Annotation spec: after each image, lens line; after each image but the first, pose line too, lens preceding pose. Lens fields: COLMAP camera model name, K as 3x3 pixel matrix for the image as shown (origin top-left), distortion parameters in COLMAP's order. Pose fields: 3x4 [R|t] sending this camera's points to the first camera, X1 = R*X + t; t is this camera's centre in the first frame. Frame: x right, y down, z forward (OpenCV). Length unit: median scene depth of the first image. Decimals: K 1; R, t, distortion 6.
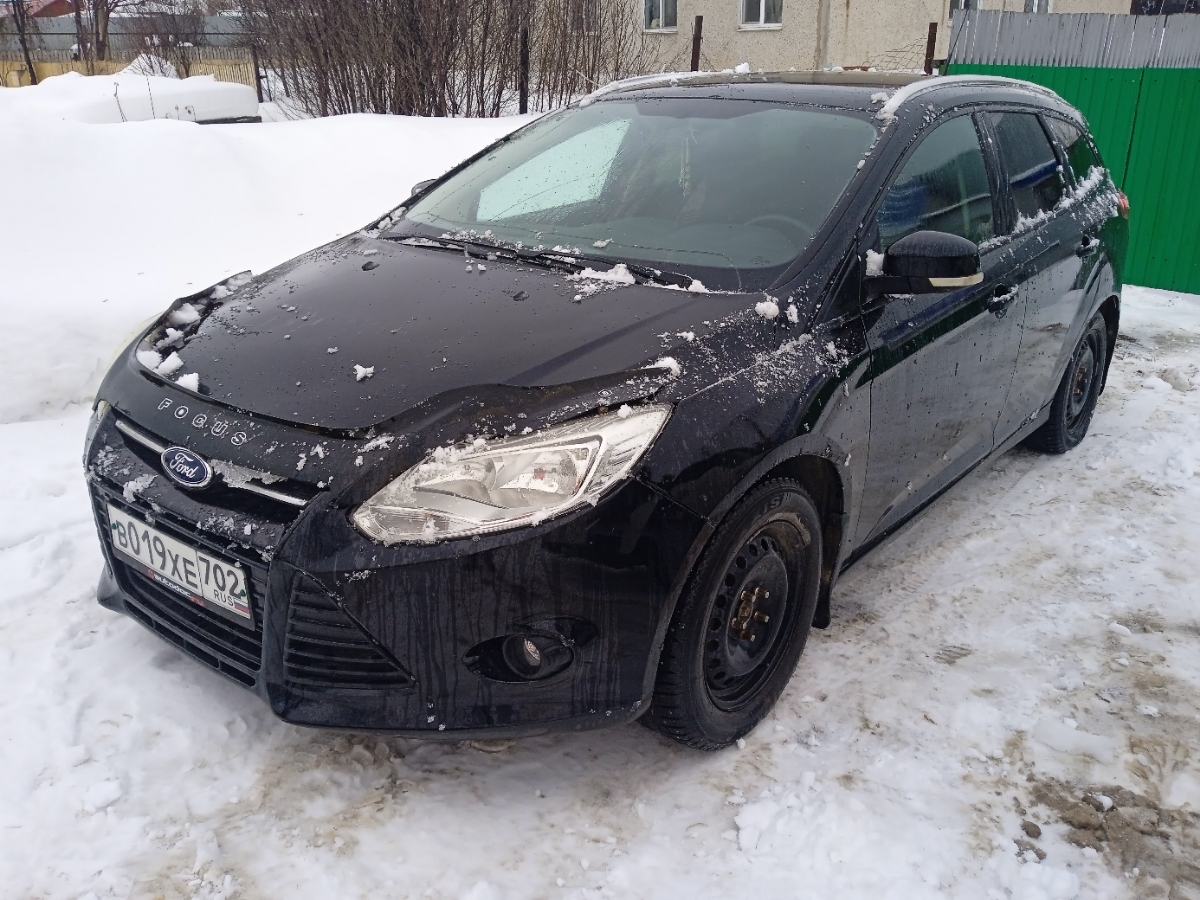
lens RADIAL K [[1001.4, 0, 600.0], [0, 1001.4, 450.0], [0, 0, 1]] dist [0.125412, -0.235656]
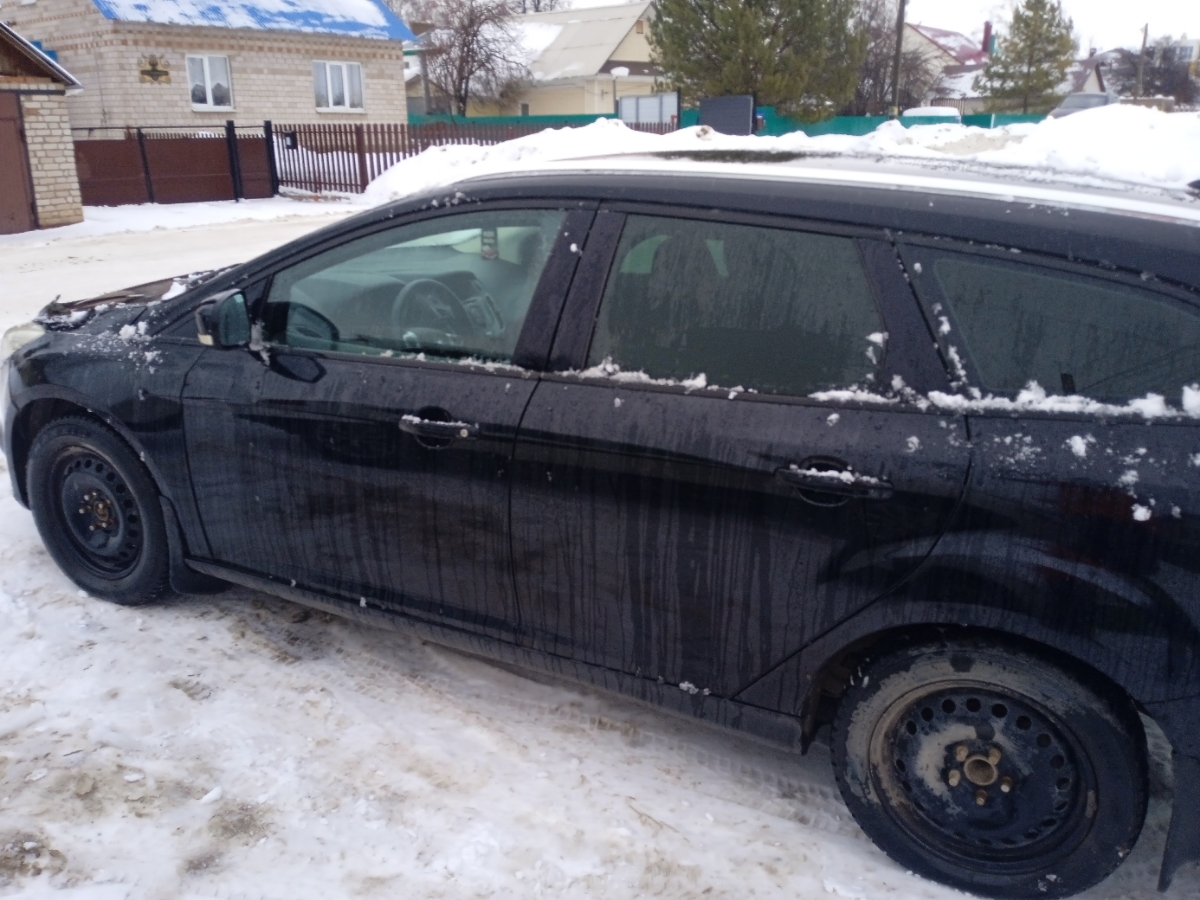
lens RADIAL K [[1001.4, 0, 600.0], [0, 1001.4, 450.0], [0, 0, 1]] dist [0.125412, -0.235656]
pose [[0.194638, 0.311199, -0.930199, 1.670478], [-0.326776, 0.914735, 0.237650, -0.528209], [0.924842, 0.257711, 0.279735, 1.272315]]
